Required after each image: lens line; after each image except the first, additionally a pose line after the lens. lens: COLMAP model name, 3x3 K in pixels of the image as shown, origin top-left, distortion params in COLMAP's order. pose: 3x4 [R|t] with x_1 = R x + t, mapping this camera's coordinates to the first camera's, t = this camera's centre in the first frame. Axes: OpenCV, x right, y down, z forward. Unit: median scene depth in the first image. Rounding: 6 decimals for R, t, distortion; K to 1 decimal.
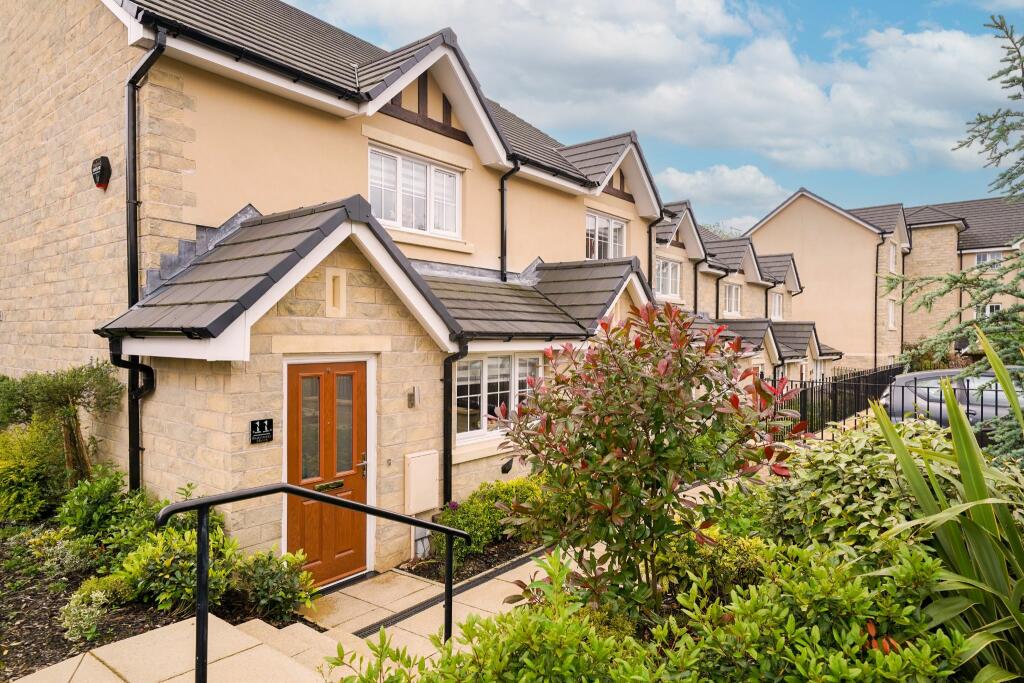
lens RADIAL K [[626.1, 0, 512.0], [0, 626.1, 341.5], [0, 0, 1]] dist [0.047956, -0.002099]
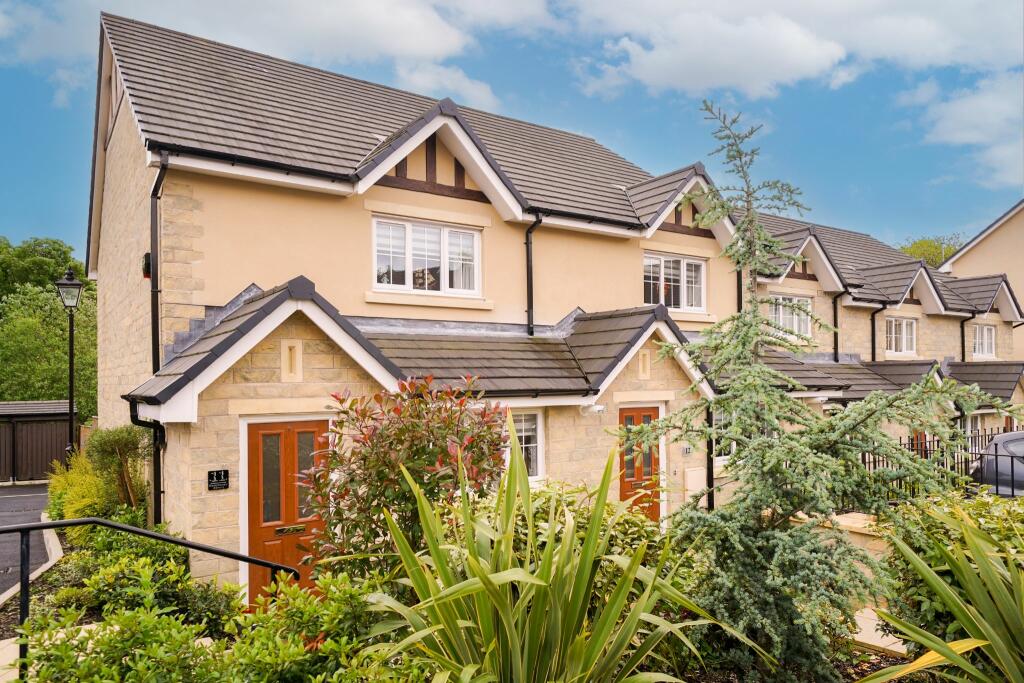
lens RADIAL K [[701.2, 0, 510.2], [0, 701.2, 377.5], [0, 0, 1]] dist [0.044549, 0.005076]
pose [[0.956632, -0.017640, -0.290764, 0.438479], [0.013678, 0.999784, -0.015651, -0.019815], [0.290978, 0.010995, 0.956667, -0.103762]]
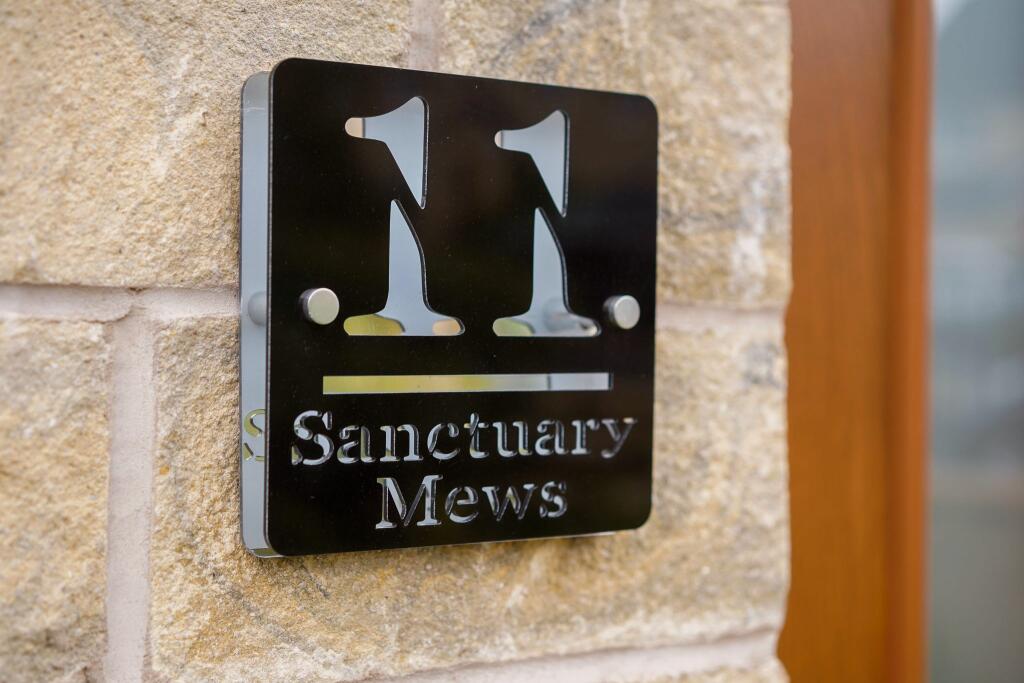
lens RADIAL K [[1572.4, 0, 512.0], [0, 1572.4, 341.5], [0, 0, 1]] dist [0.001447, 0.020348]
pose [[0.967423, 0.014335, -0.252759, -0.301224], [-0.011573, 0.999856, 0.012411, 0.118765], [0.252900, -0.009082, 0.967450, 0.733785]]
